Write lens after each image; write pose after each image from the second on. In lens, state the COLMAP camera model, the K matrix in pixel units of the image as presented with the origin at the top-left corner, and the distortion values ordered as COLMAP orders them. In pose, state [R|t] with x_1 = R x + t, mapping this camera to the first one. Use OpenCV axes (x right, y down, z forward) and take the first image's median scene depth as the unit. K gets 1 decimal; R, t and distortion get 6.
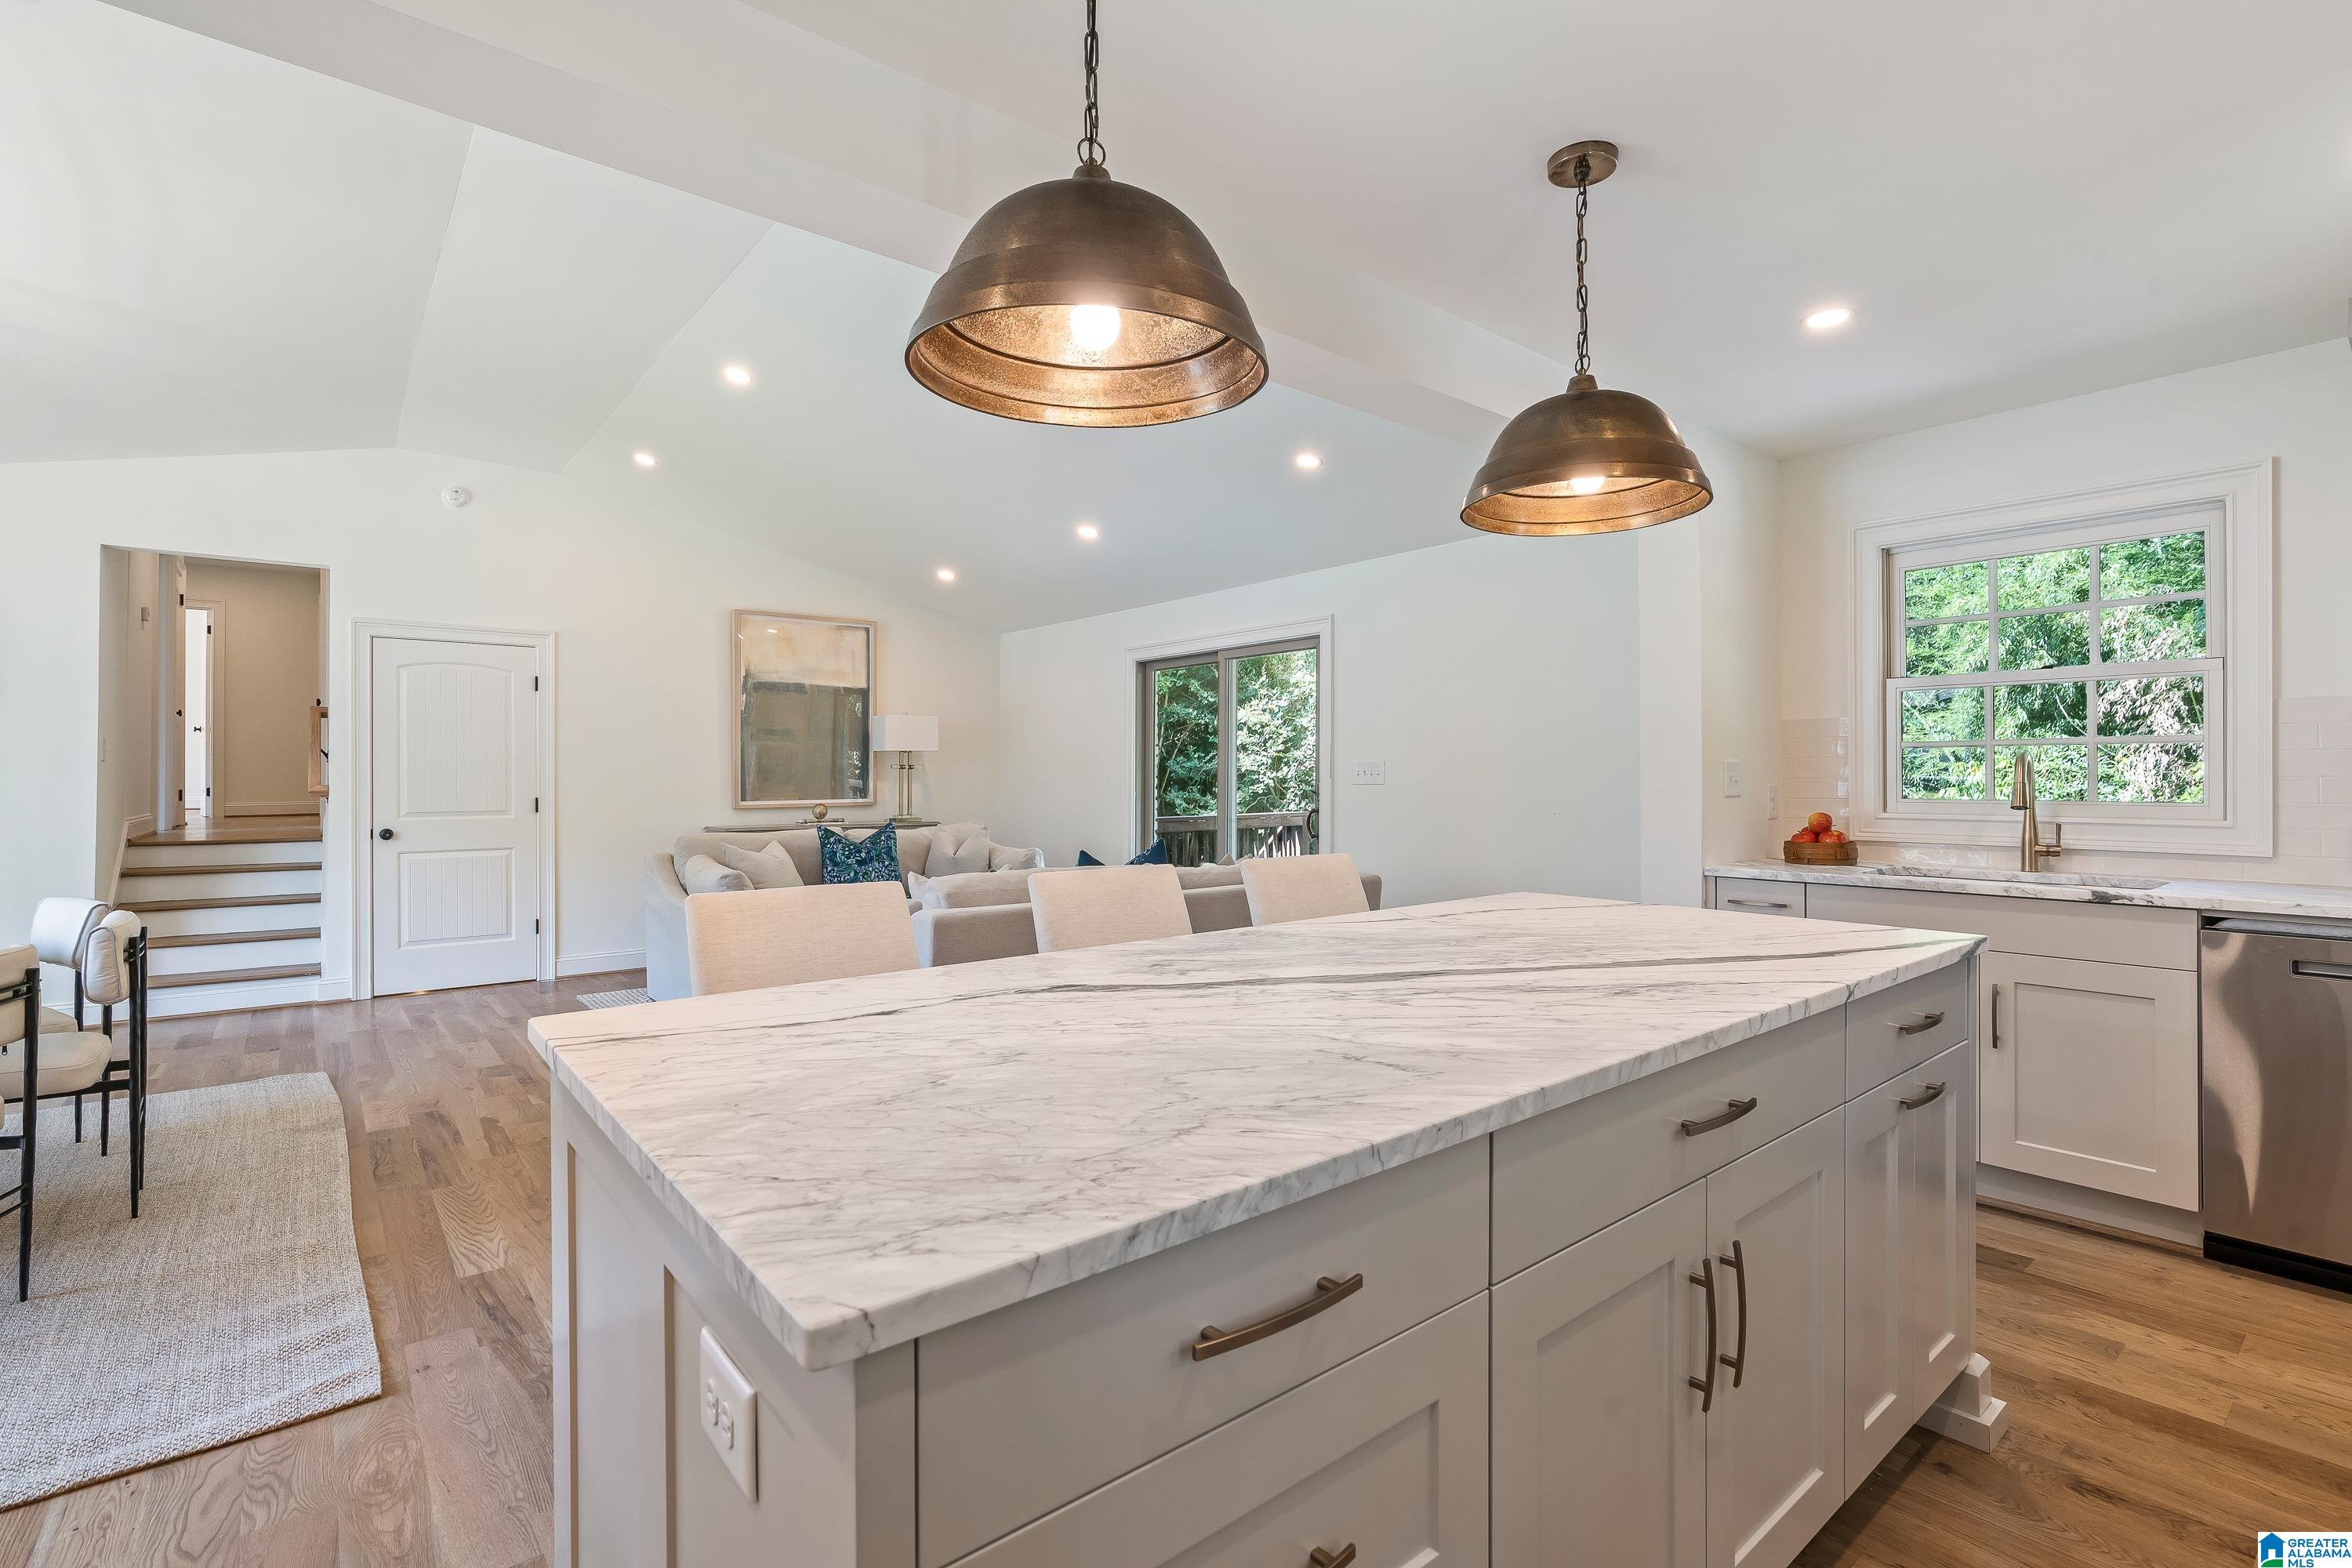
lens RADIAL K [[1077.5, 0, 1176.0], [0, 1077.5, 784.0], [0, 0, 1]] dist [-0.002641, -0.000674]
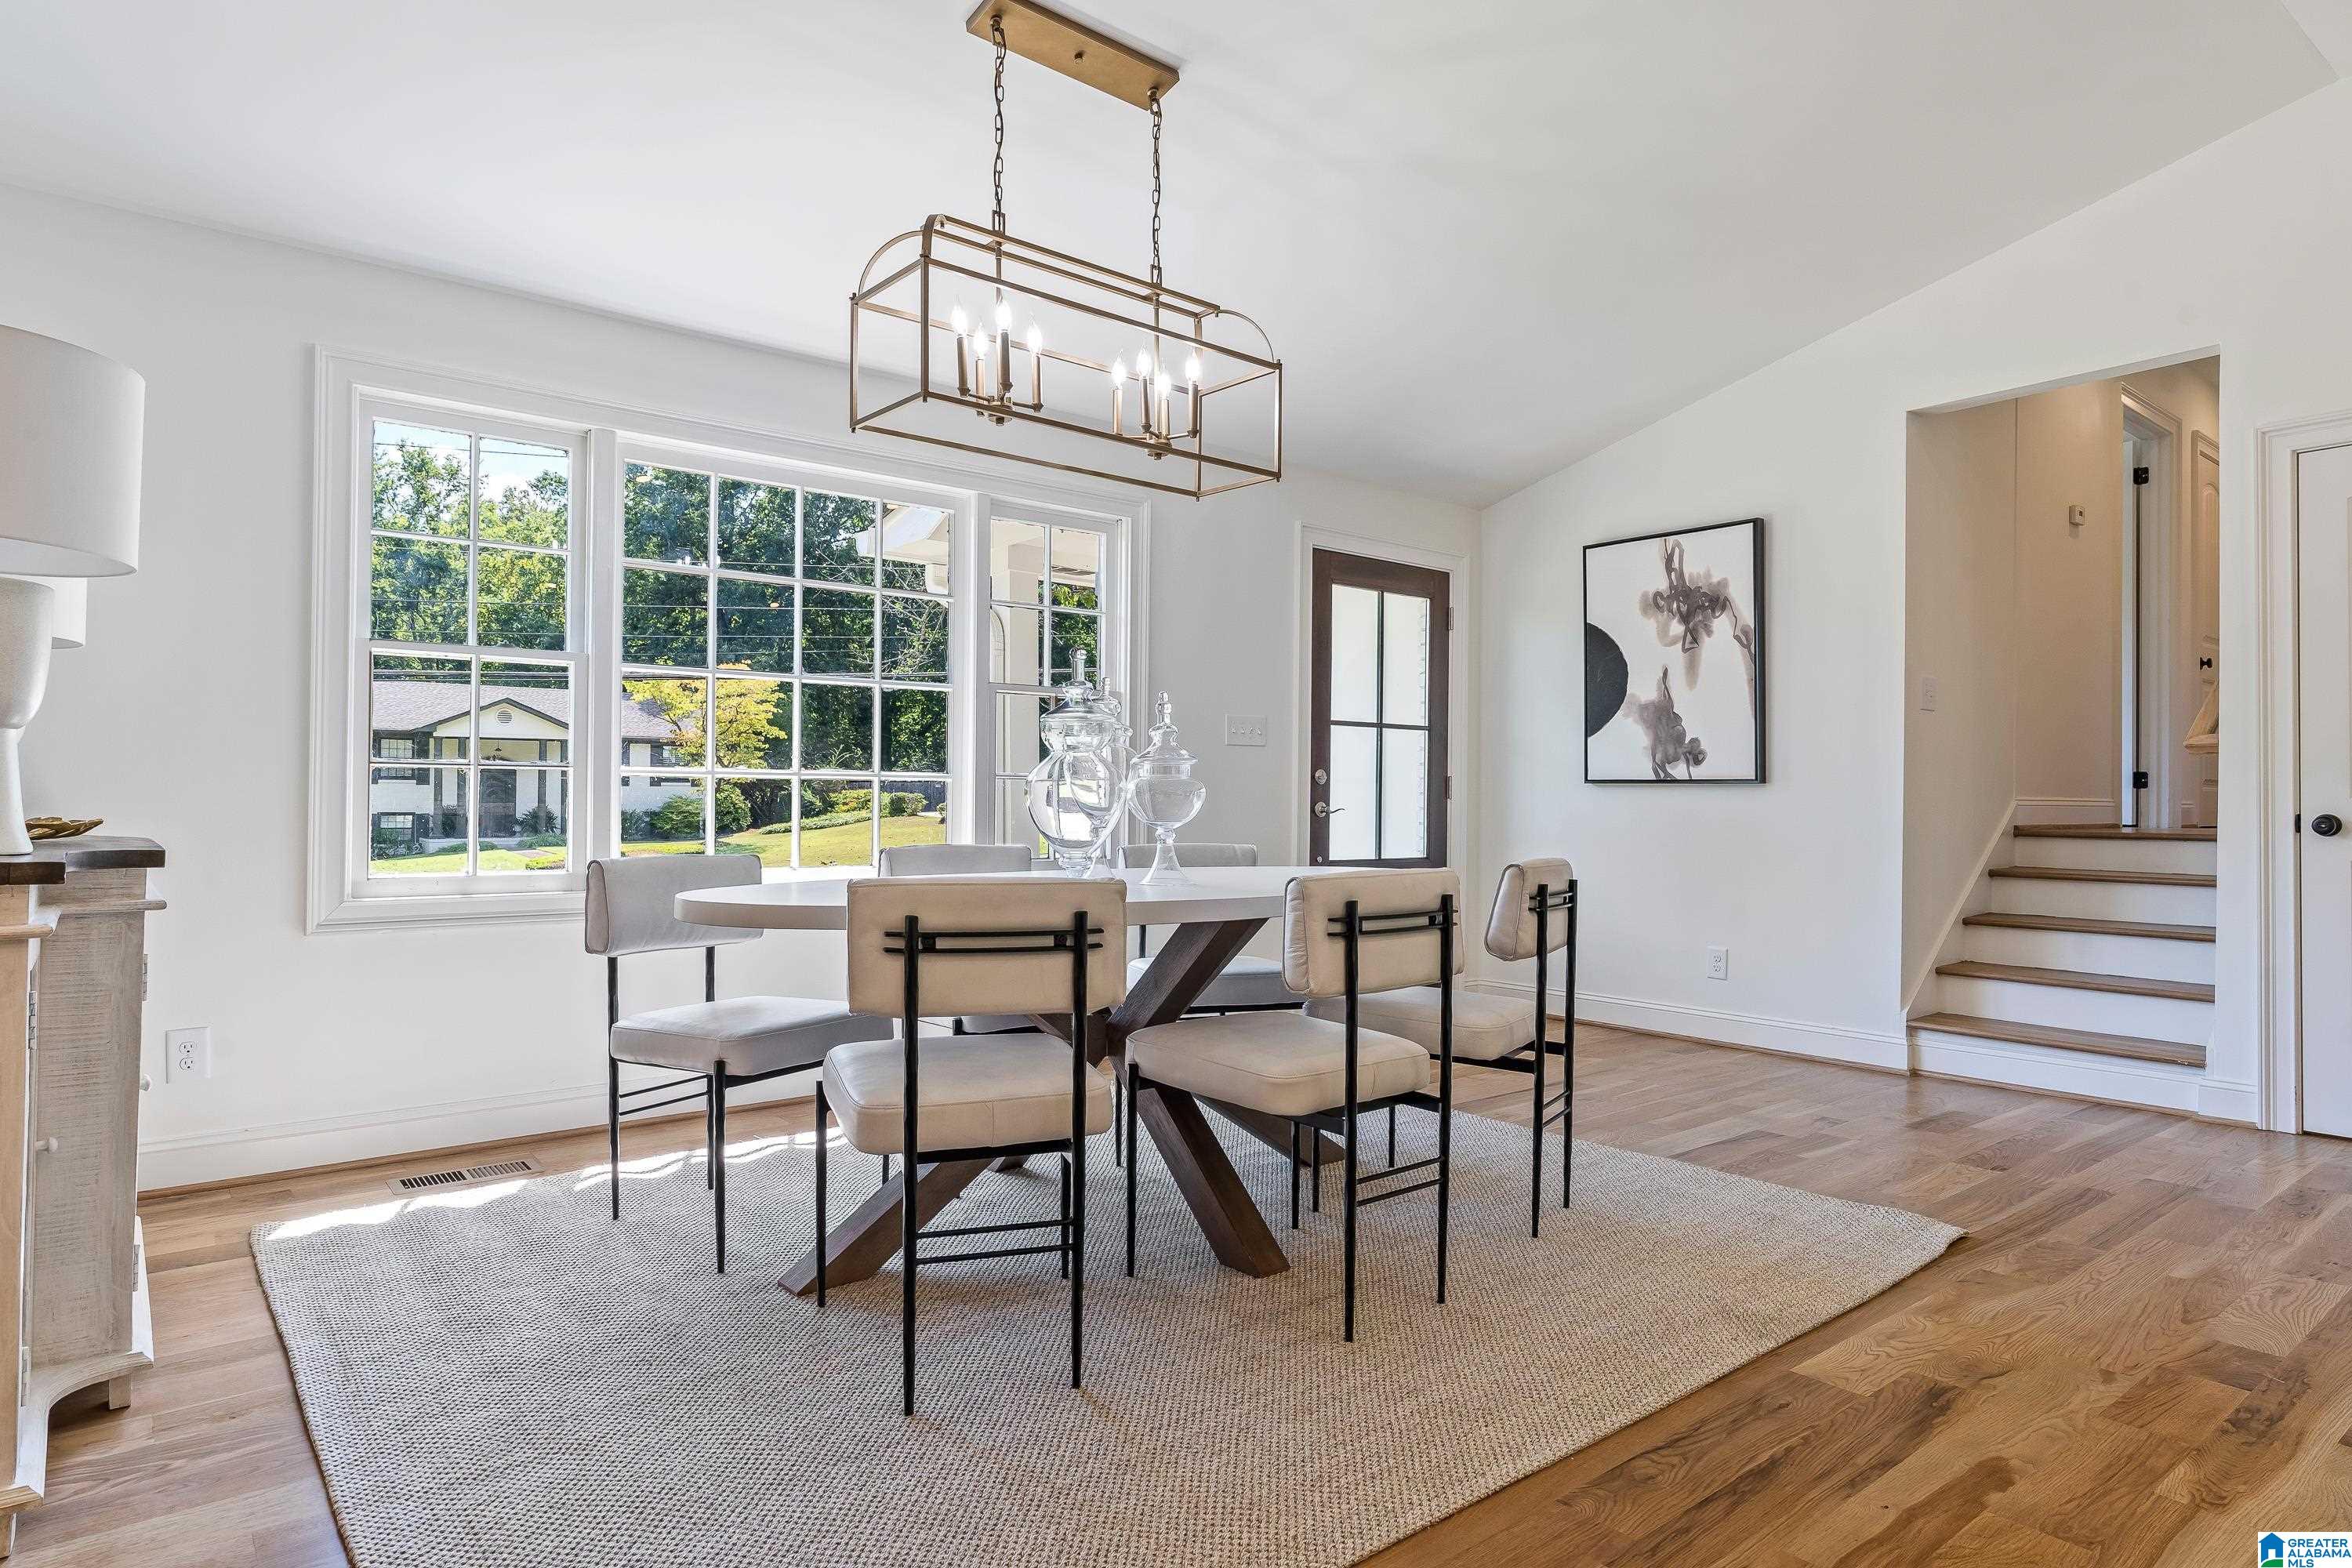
lens RADIAL K [[1331.3, 0, 1176.0], [0, 1331.3, 784.0], [0, 0, 1]] dist [0.020356, -0.001224]
pose [[0.009341, -0.012231, -0.999882, -0.087317], [-0.011782, 0.999854, -0.012340, 0.042345], [0.999887, 0.011895, 0.009195, 0.446192]]
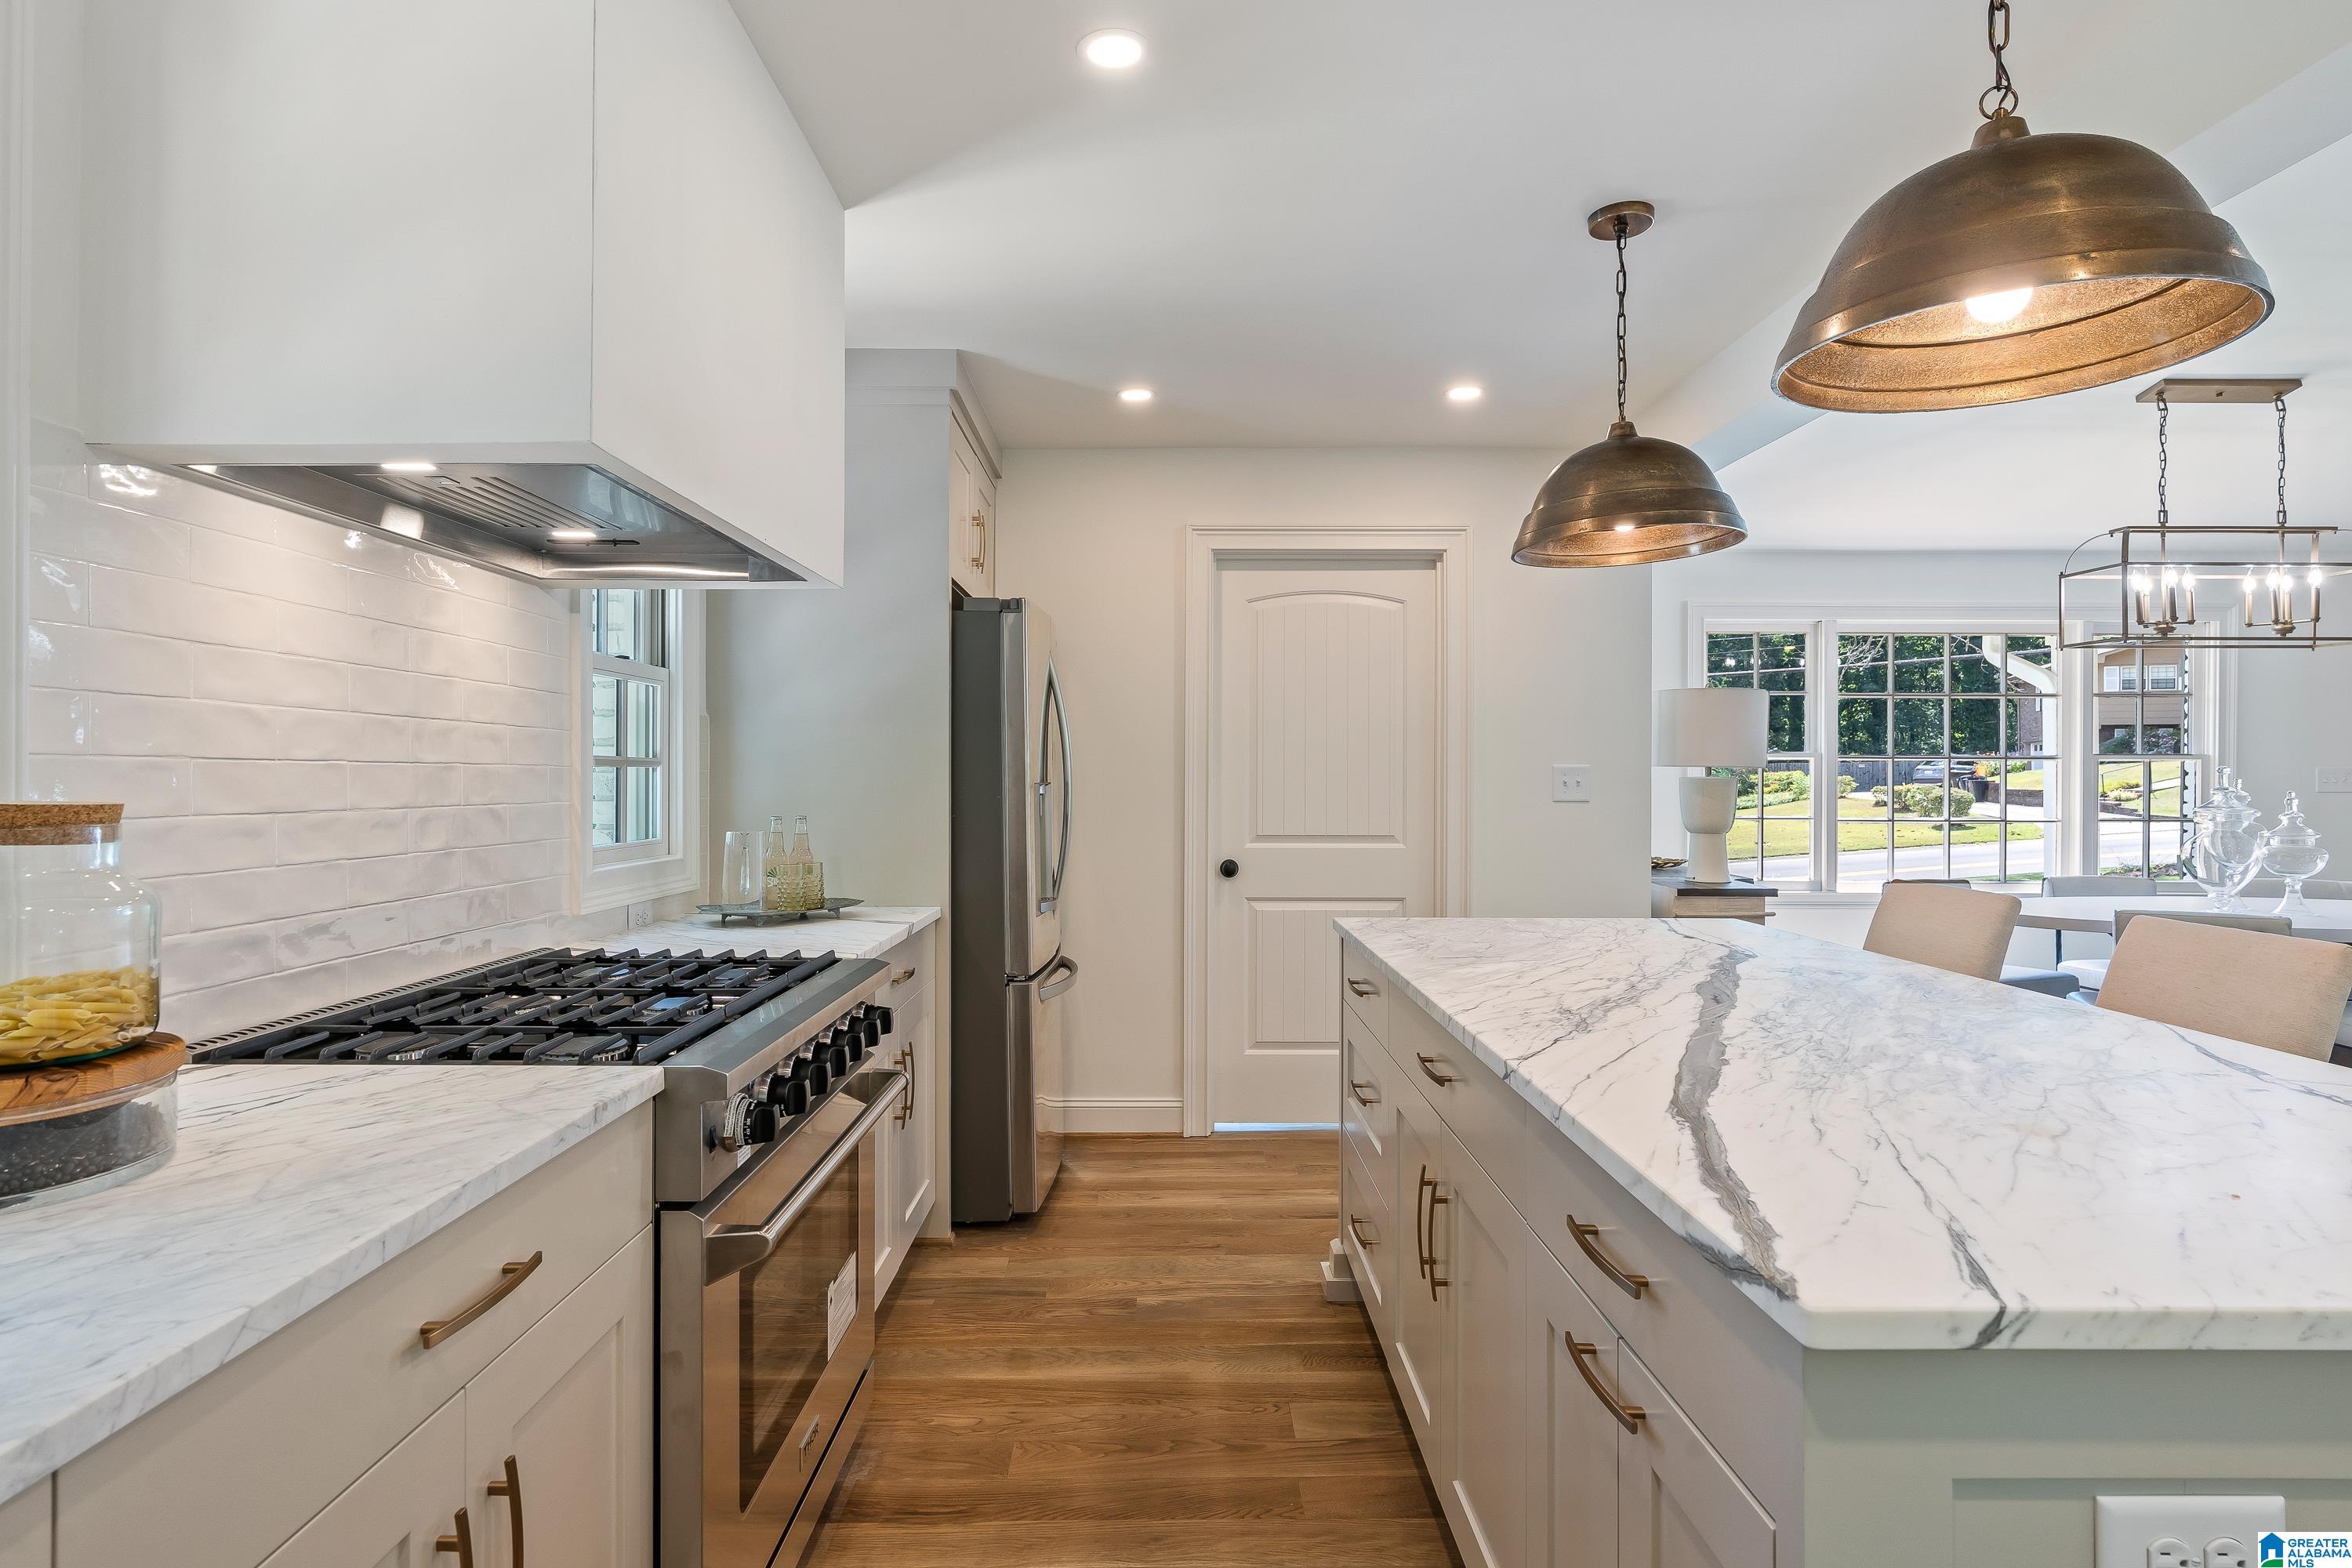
lens RADIAL K [[1240.7, 0, 1176.0], [0, 1240.7, 784.0], [0, 0, 1]] dist [-0.000401, 0.000326]
pose [[-0.623805, 0.002826, -0.781575, 0.412970], [-0.006968, 0.999934, 0.009177, -0.006723], [0.781549, 0.011170, -0.623744, 0.385625]]
